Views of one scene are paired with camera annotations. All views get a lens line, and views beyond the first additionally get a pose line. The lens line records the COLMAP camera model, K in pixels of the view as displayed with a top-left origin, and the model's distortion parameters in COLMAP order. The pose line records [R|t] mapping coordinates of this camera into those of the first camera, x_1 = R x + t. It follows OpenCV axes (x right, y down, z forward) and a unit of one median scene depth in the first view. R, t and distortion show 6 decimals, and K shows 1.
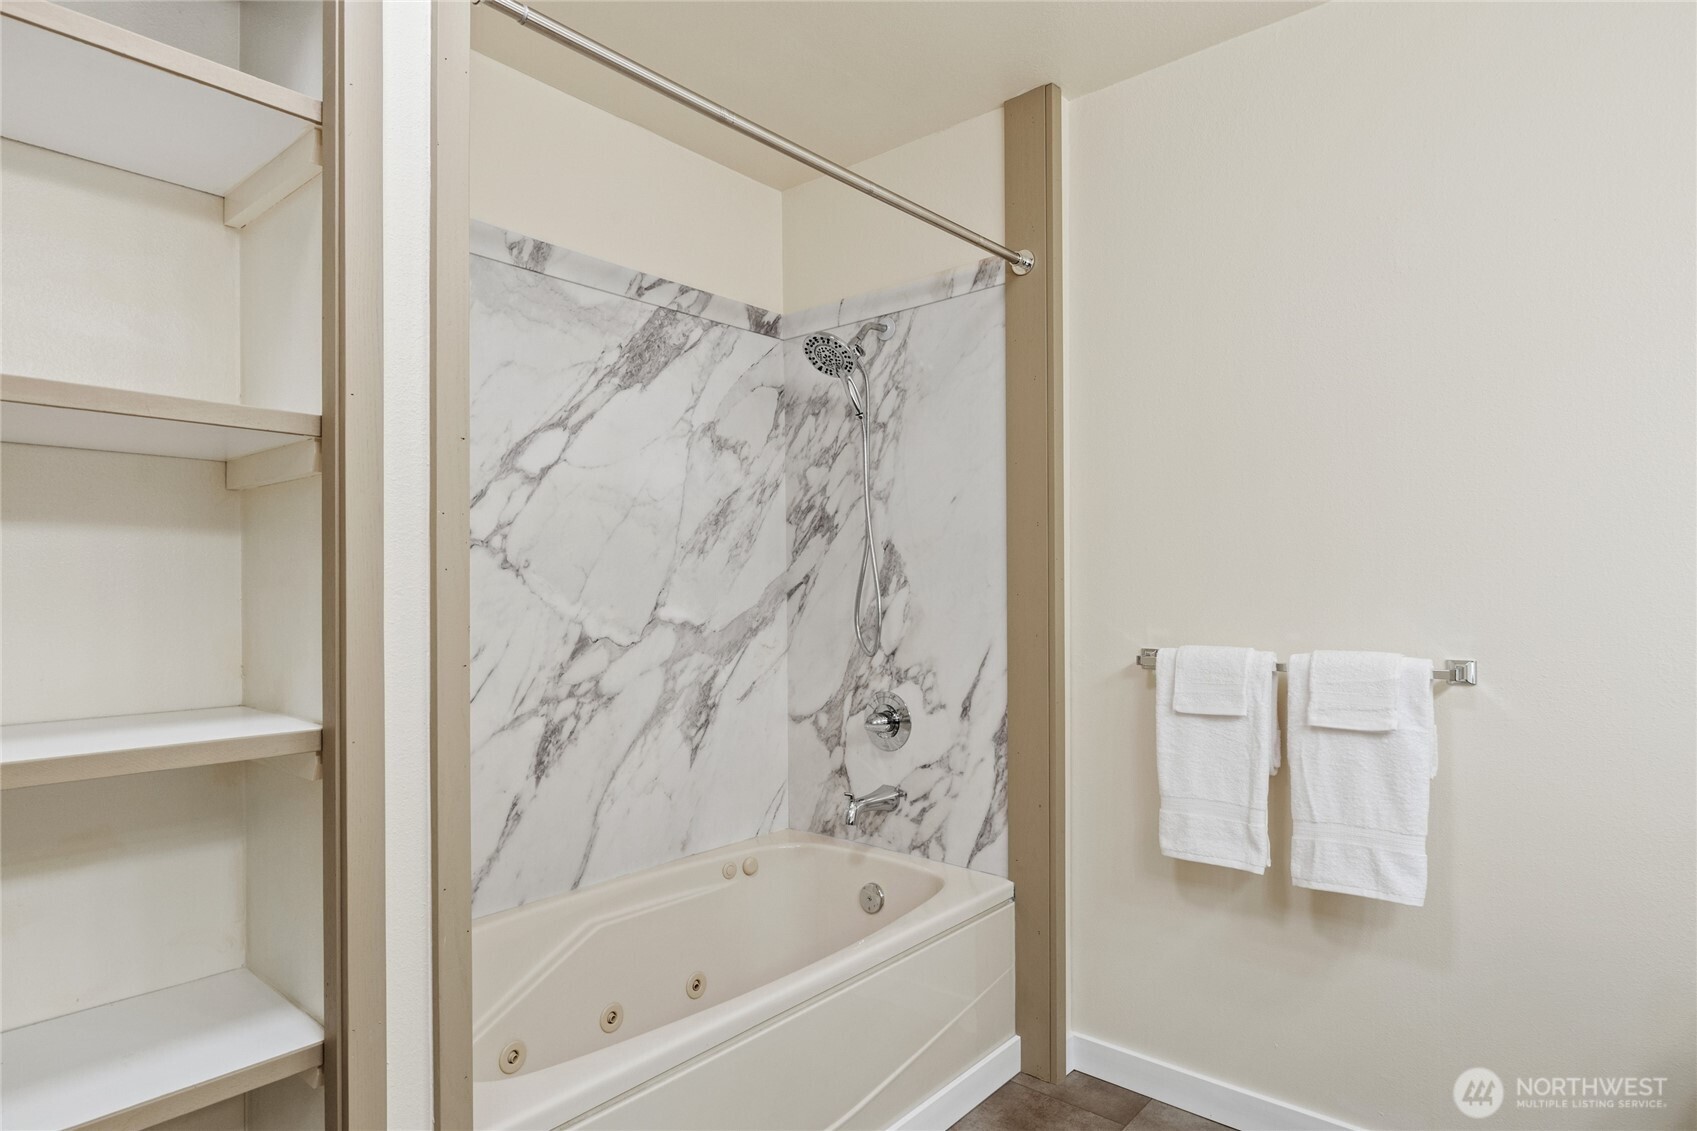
lens RADIAL K [[945.8, 0, 819.7], [0, 945.8, 596.1], [0, 0, 1]] dist [-0.002579, -0.001244]
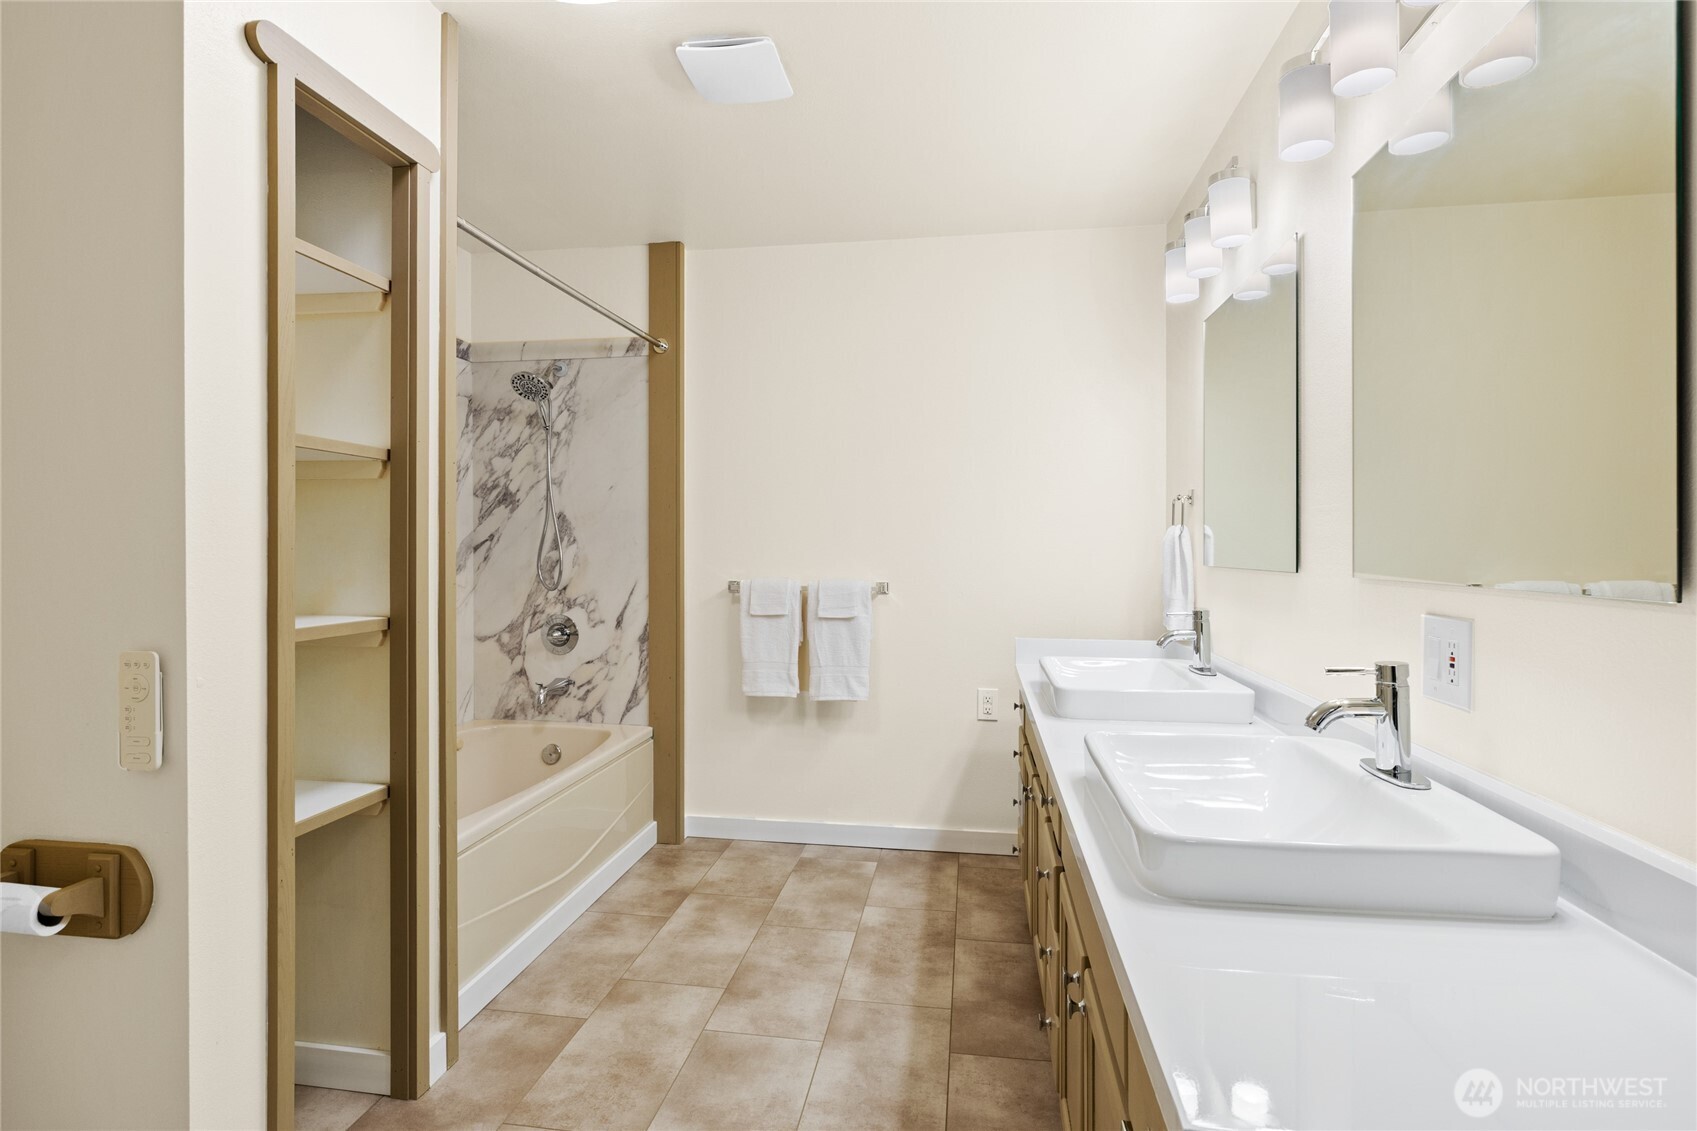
lens RADIAL K [[862.1, 0, 836.1], [0, 862.1, 552.0], [0, 0, 1]] dist [0.003514, 0.000419]
pose [[0.848027, 0.005496, 0.529924, -0.291519], [-0.005076, 0.999985, -0.002249, 0.004281], [-0.529928, -0.000783, 0.848042, -0.390523]]
